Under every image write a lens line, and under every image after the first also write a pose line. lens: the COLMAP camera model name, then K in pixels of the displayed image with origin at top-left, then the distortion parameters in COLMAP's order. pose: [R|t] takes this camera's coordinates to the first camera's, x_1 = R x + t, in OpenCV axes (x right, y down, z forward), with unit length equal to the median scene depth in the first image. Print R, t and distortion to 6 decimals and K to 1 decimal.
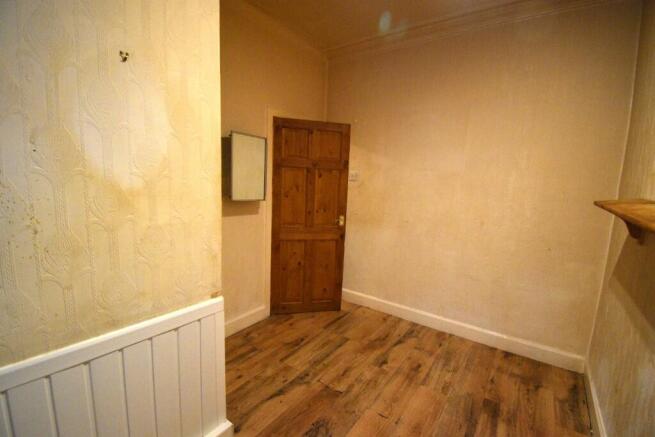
lens RADIAL K [[288.3, 0, 323.9], [0, 288.3, 216.7], [0, 0, 1]] dist [-0.002990, -0.006241]
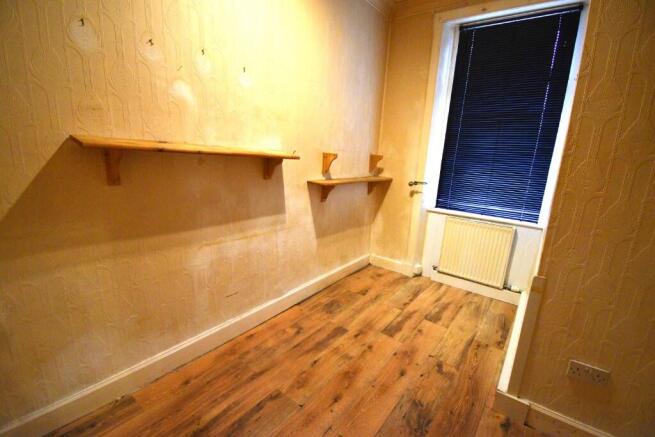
lens RADIAL K [[288.3, 0, 325.6], [0, 288.3, 219.3], [0, 0, 1]] dist [-0.002990, -0.006241]
pose [[-0.995216, -0.093685, 0.027710, 0.247977], [-0.078201, 0.933907, 0.348859, -0.133878], [-0.058562, 0.345023, -0.936766, 1.311686]]
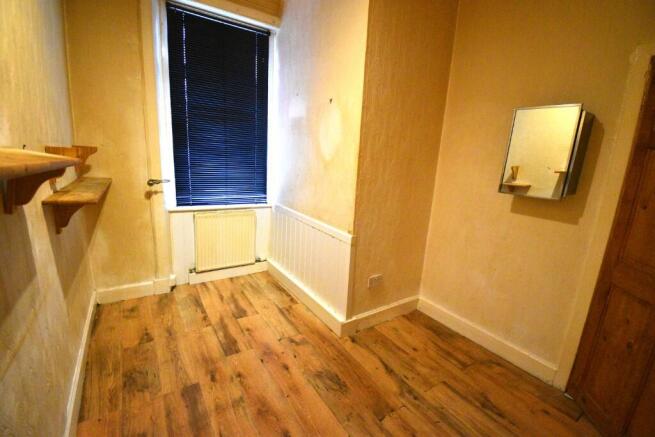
lens RADIAL K [[288.3, 0, 330.8], [0, 288.3, 218.2], [0, 0, 1]] dist [-0.002990, -0.006241]
pose [[-0.341549, 0.134855, -0.930139, 0.735223], [-0.189513, 0.959444, 0.208693, -0.071061], [0.920559, 0.247553, -0.302140, 0.915968]]
